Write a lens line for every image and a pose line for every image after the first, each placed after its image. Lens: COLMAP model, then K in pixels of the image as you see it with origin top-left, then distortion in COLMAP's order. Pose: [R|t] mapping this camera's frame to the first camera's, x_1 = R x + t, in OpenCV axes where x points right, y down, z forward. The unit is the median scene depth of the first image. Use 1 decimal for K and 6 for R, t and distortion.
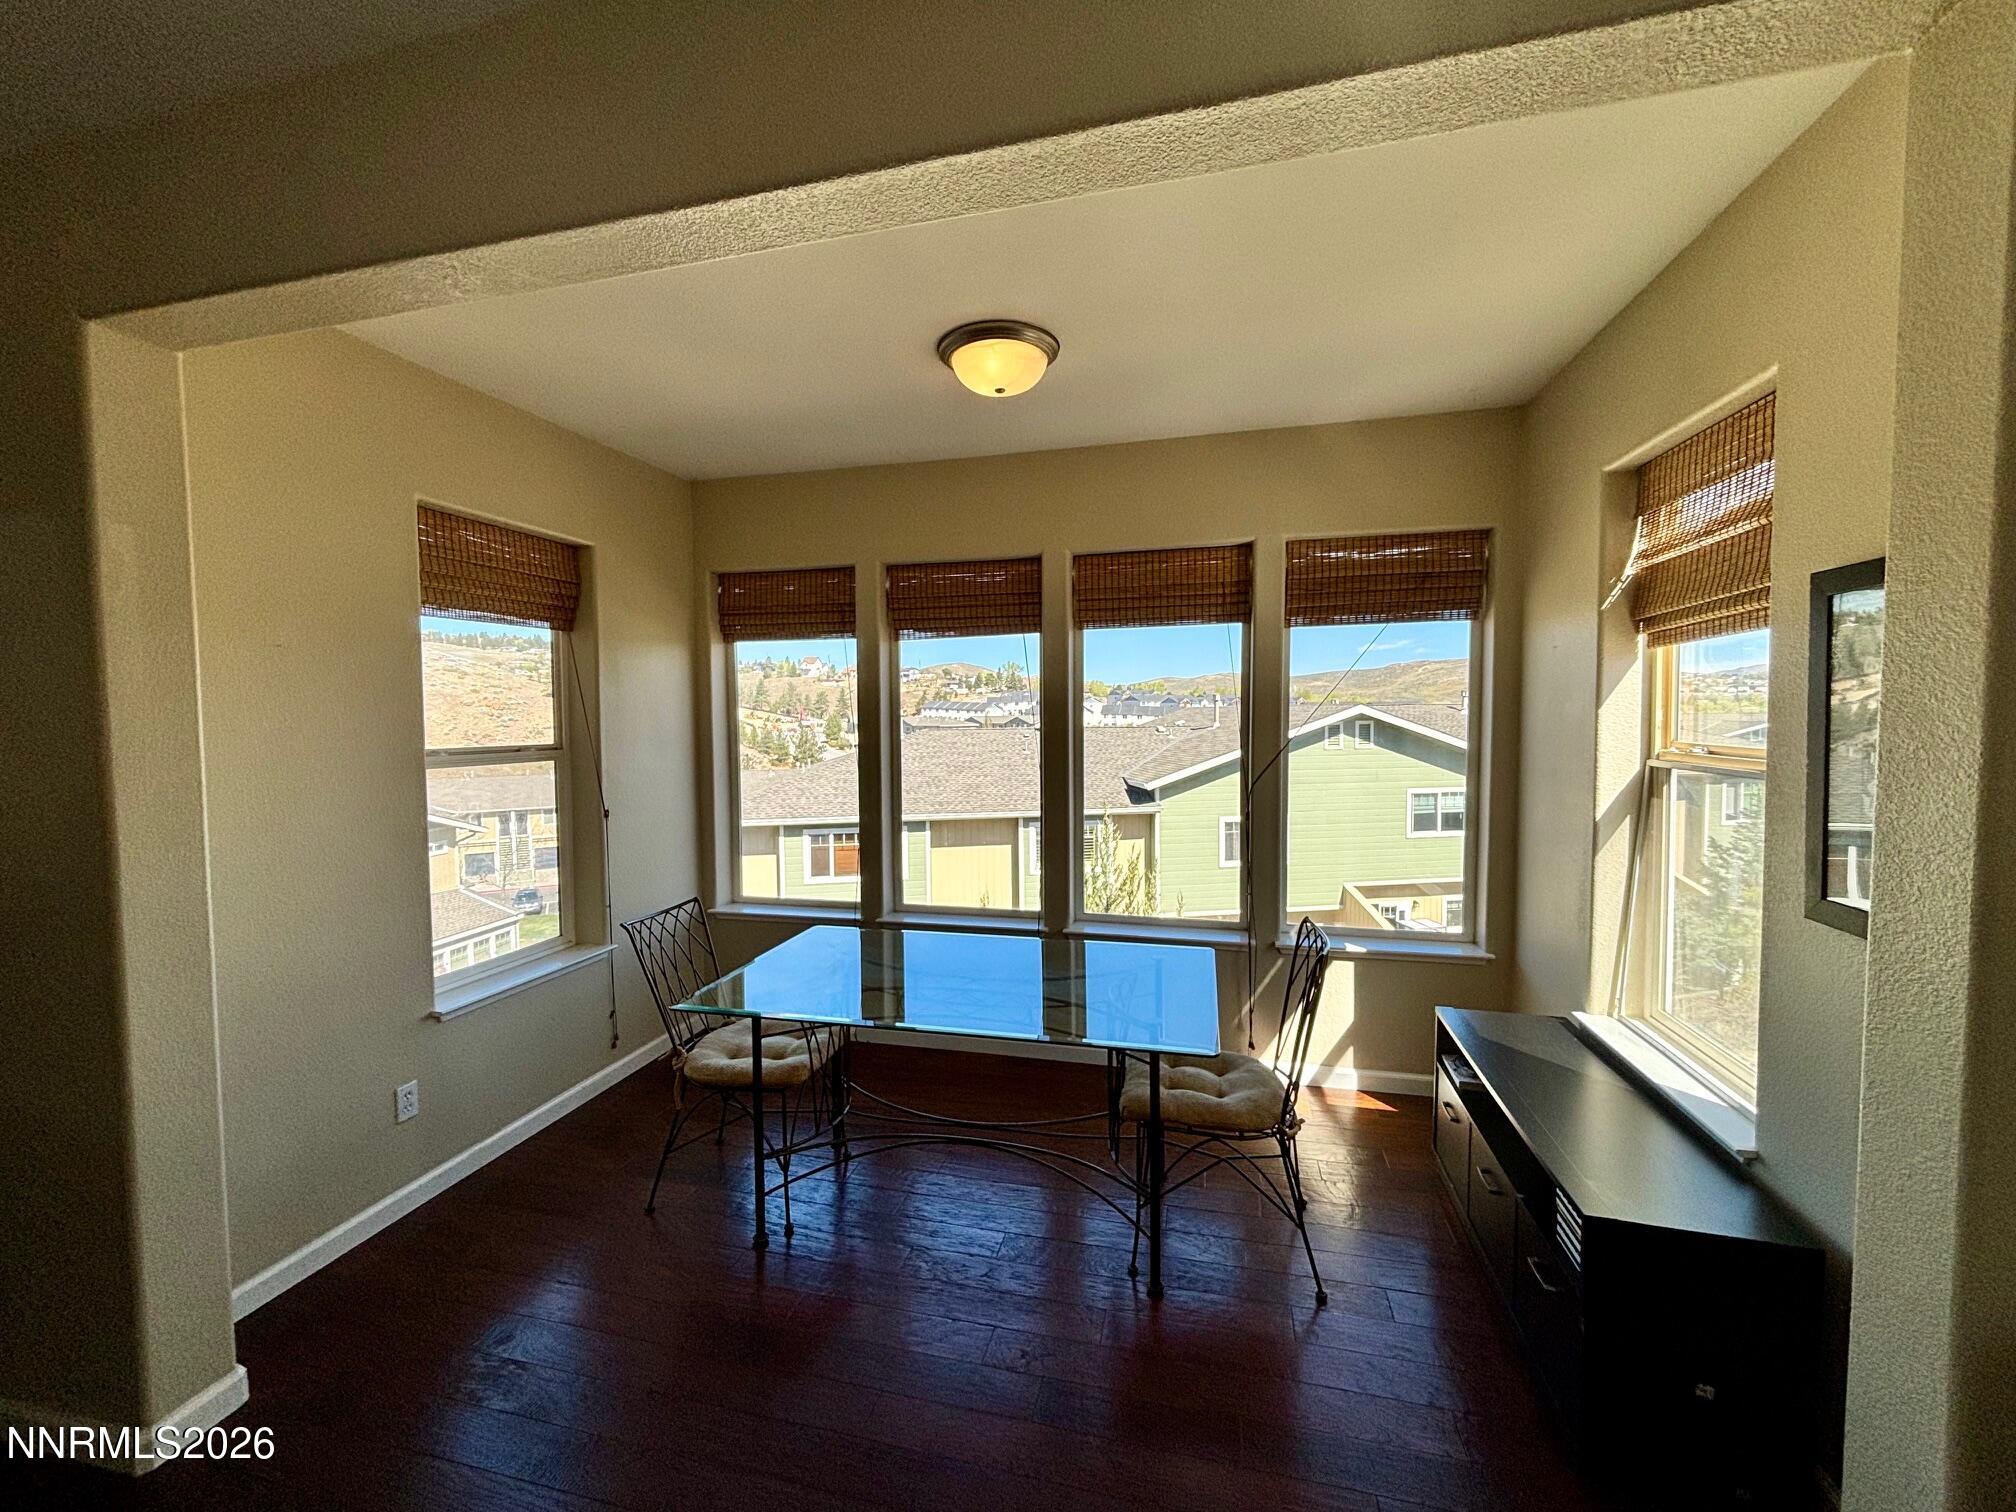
lens RADIAL K [[816.6, 0, 1006.0], [0, 816.6, 752.6], [0, 0, 1]] dist [0.000538, 0.000302]
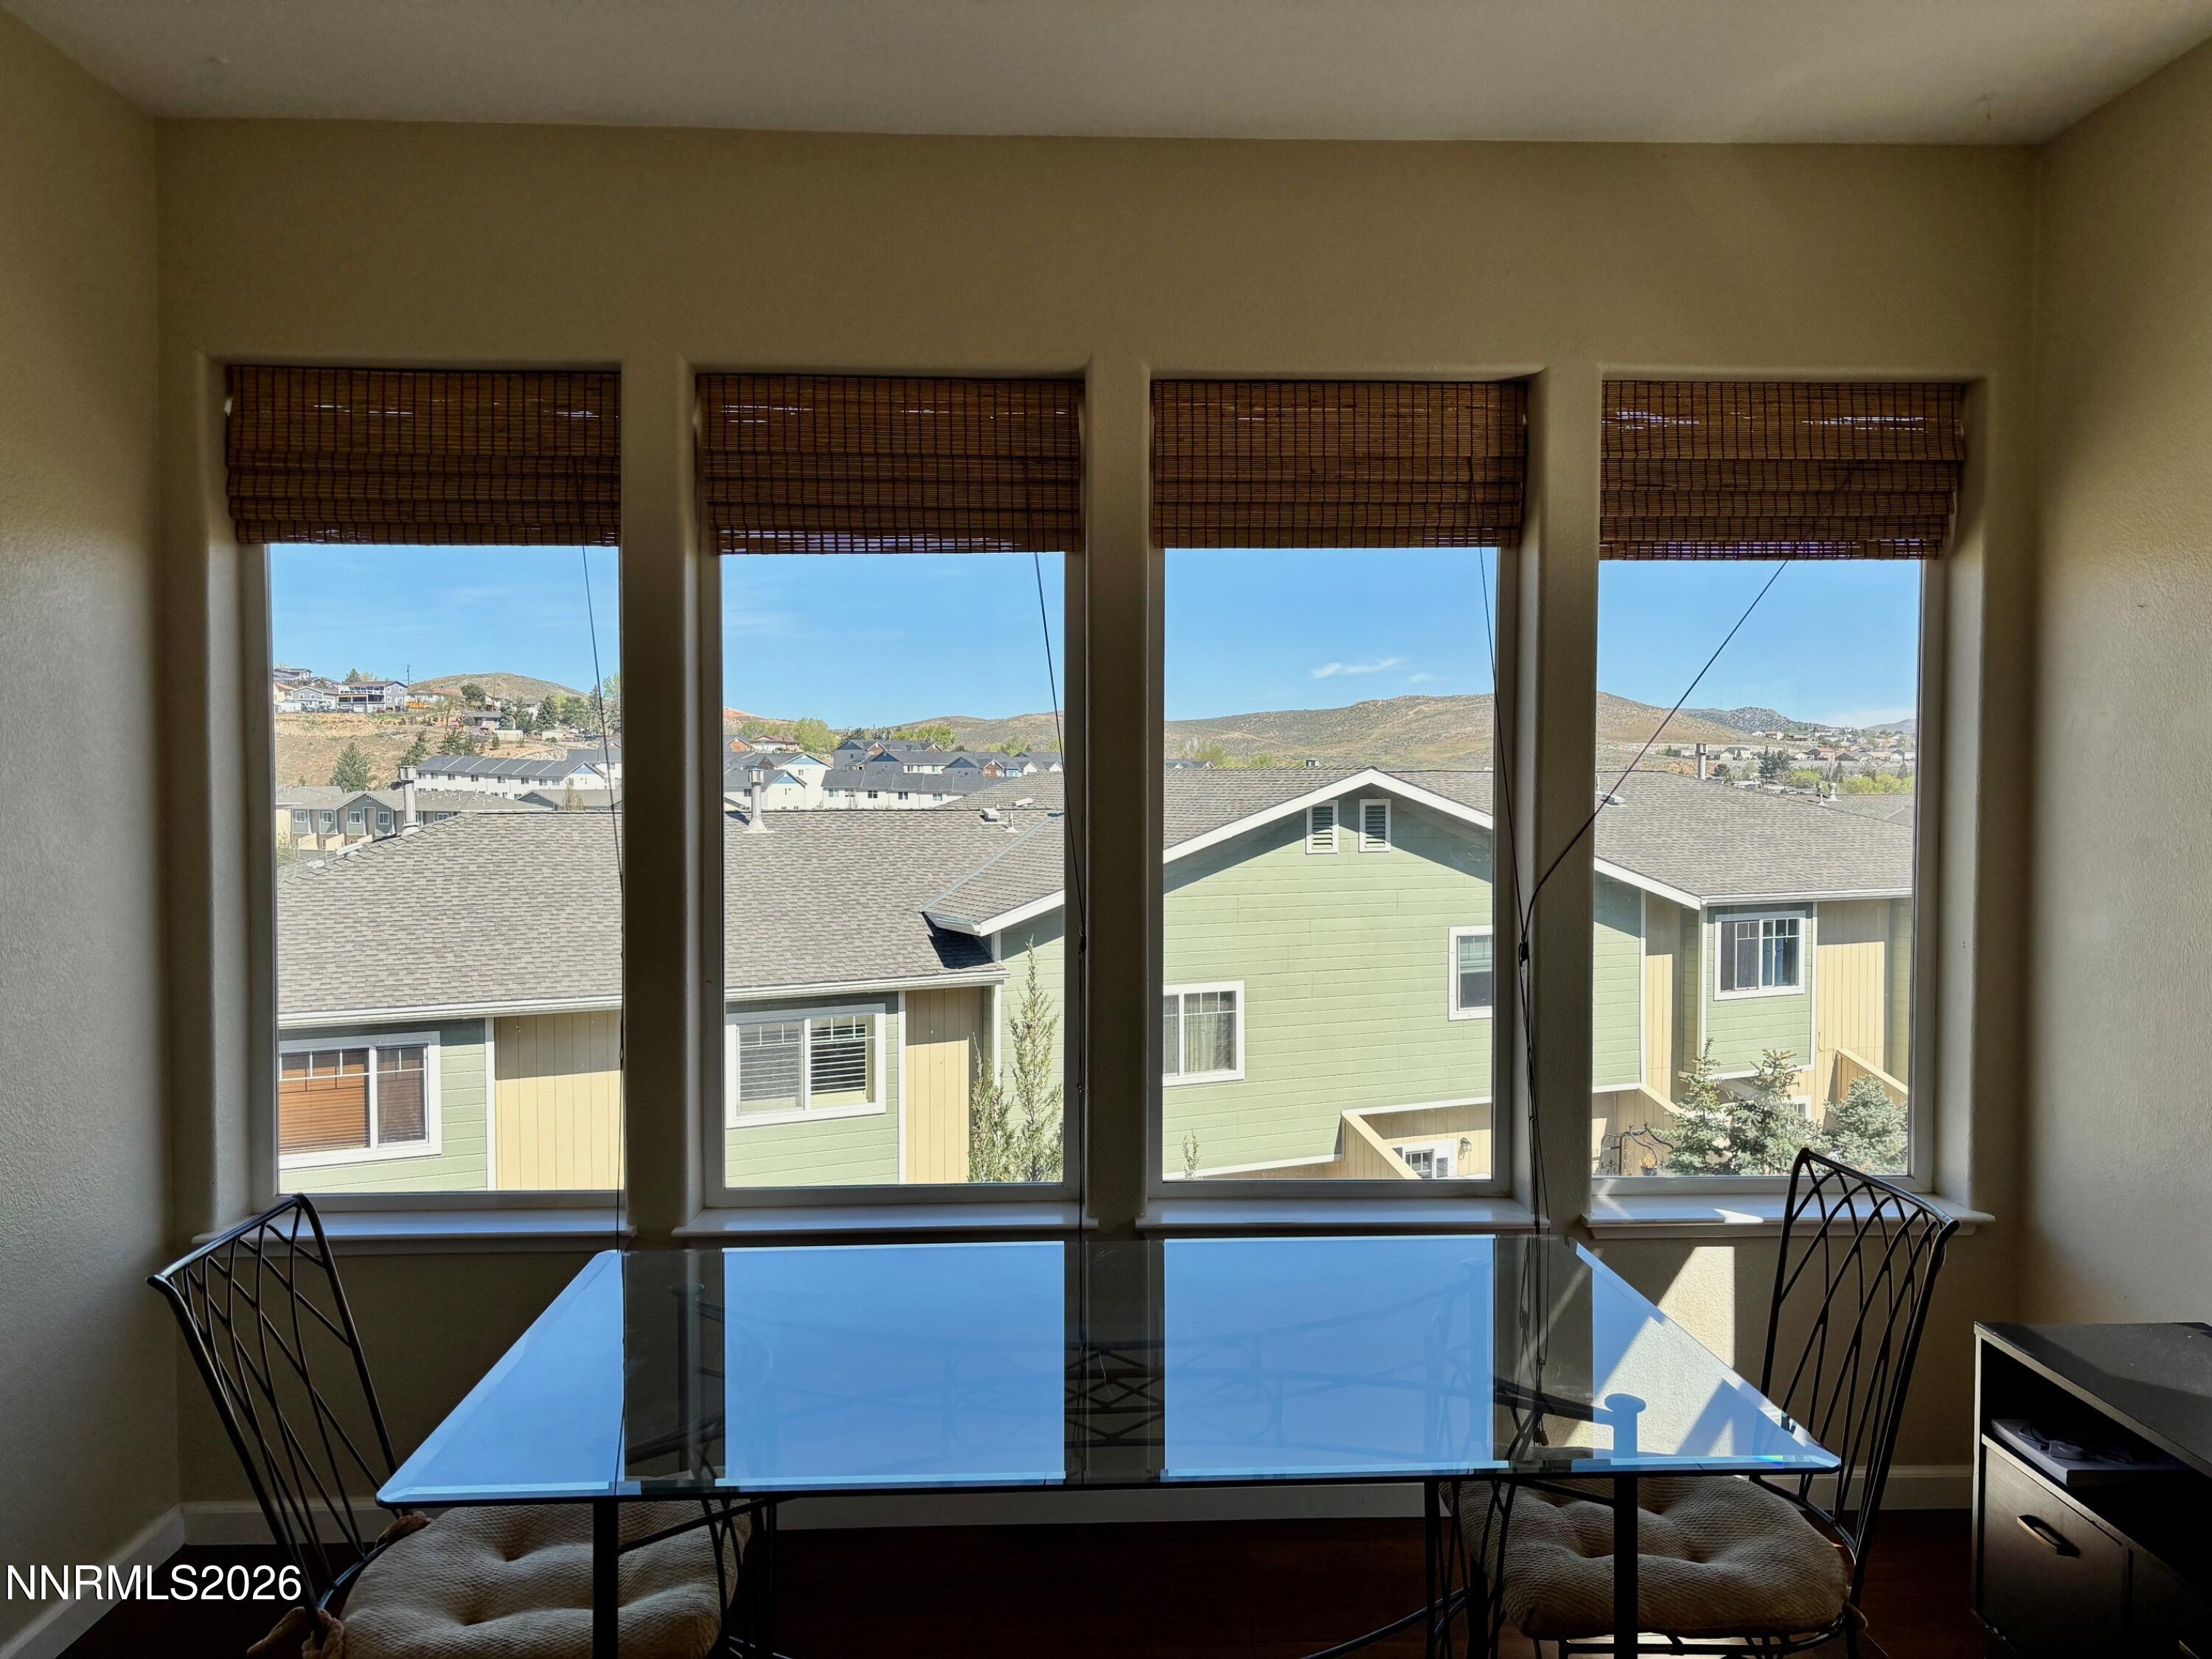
lens RADIAL K [[1667.8, 0, 1108.1], [0, 1667.8, 849.9], [0, 0, 1]] dist [0.045927, -0.061210]
pose [[0.957268, -0.001884, 0.289197, -0.190365], [0.005233, 0.999928, -0.010806, 0.023683], [-0.289156, 0.011857, 0.957208, 0.123588]]
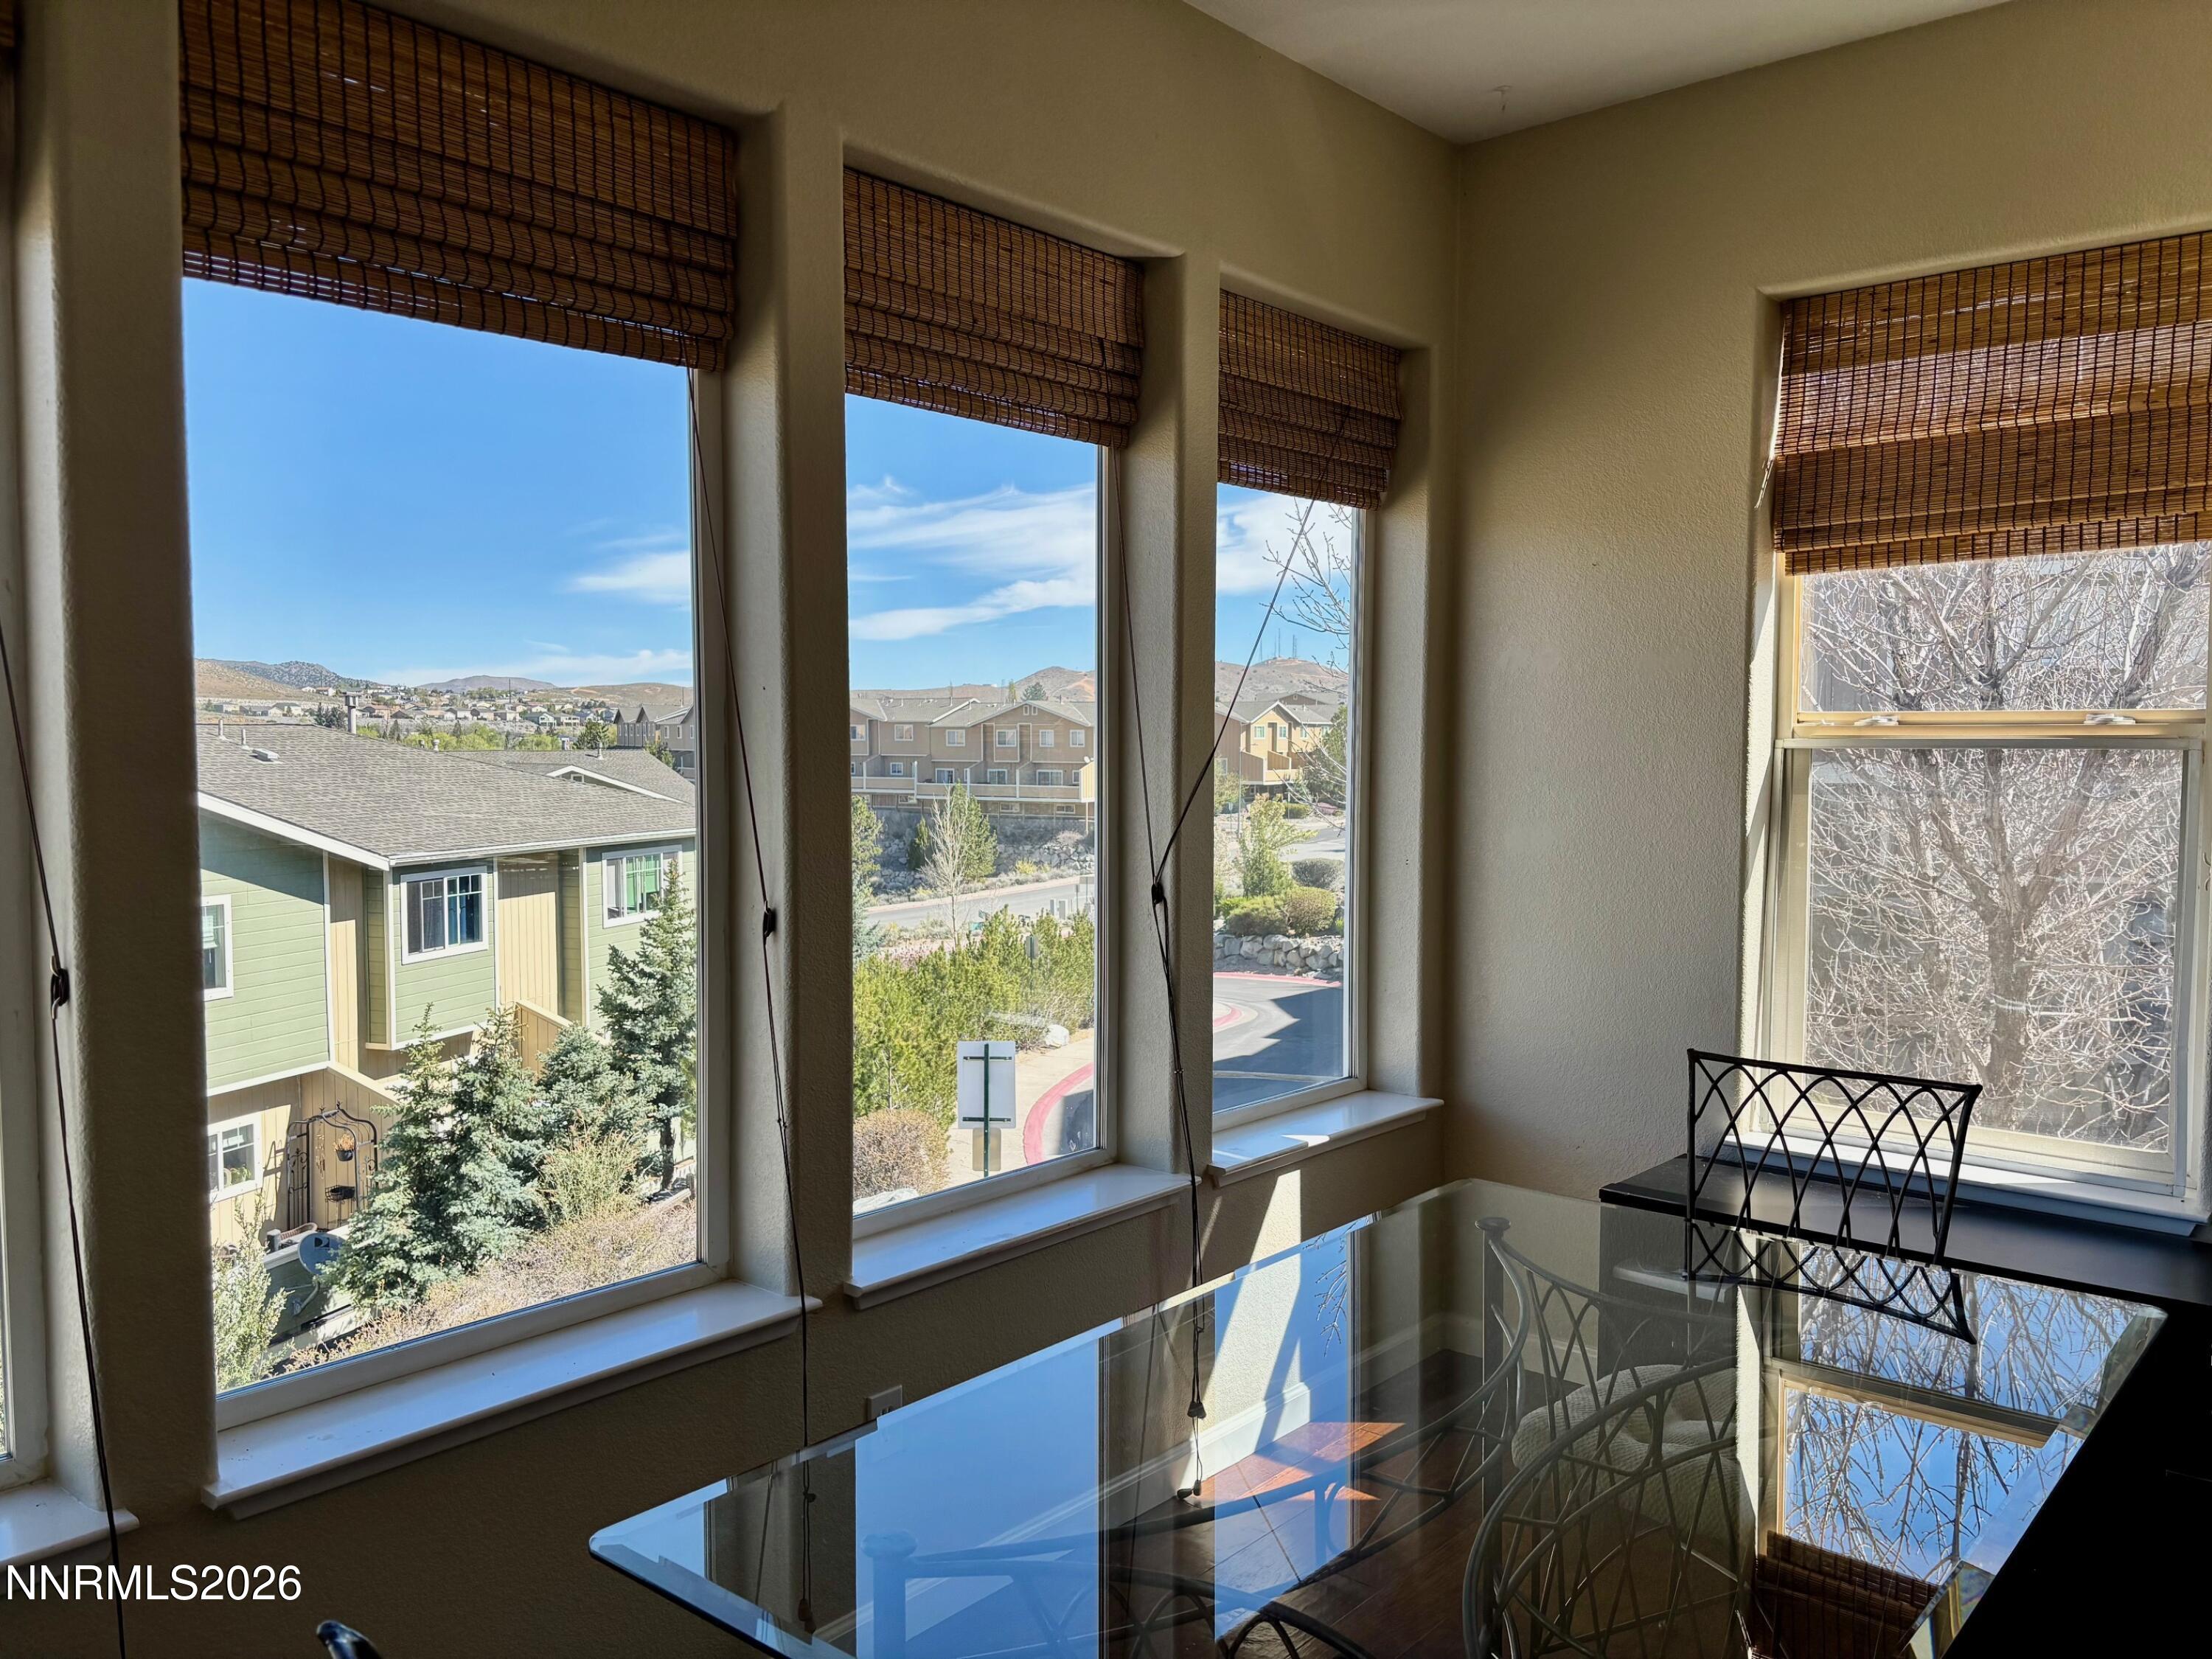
lens RADIAL K [[1667.8, 0, 1108.1], [0, 1667.8, 849.9], [0, 0, 1]] dist [0.045927, -0.061210]
pose [[0.447583, -0.047367, 0.892987, -0.452273], [0.039364, 0.998672, 0.033243, 0.019947], [-0.893376, 0.020272, 0.448853, 0.555590]]
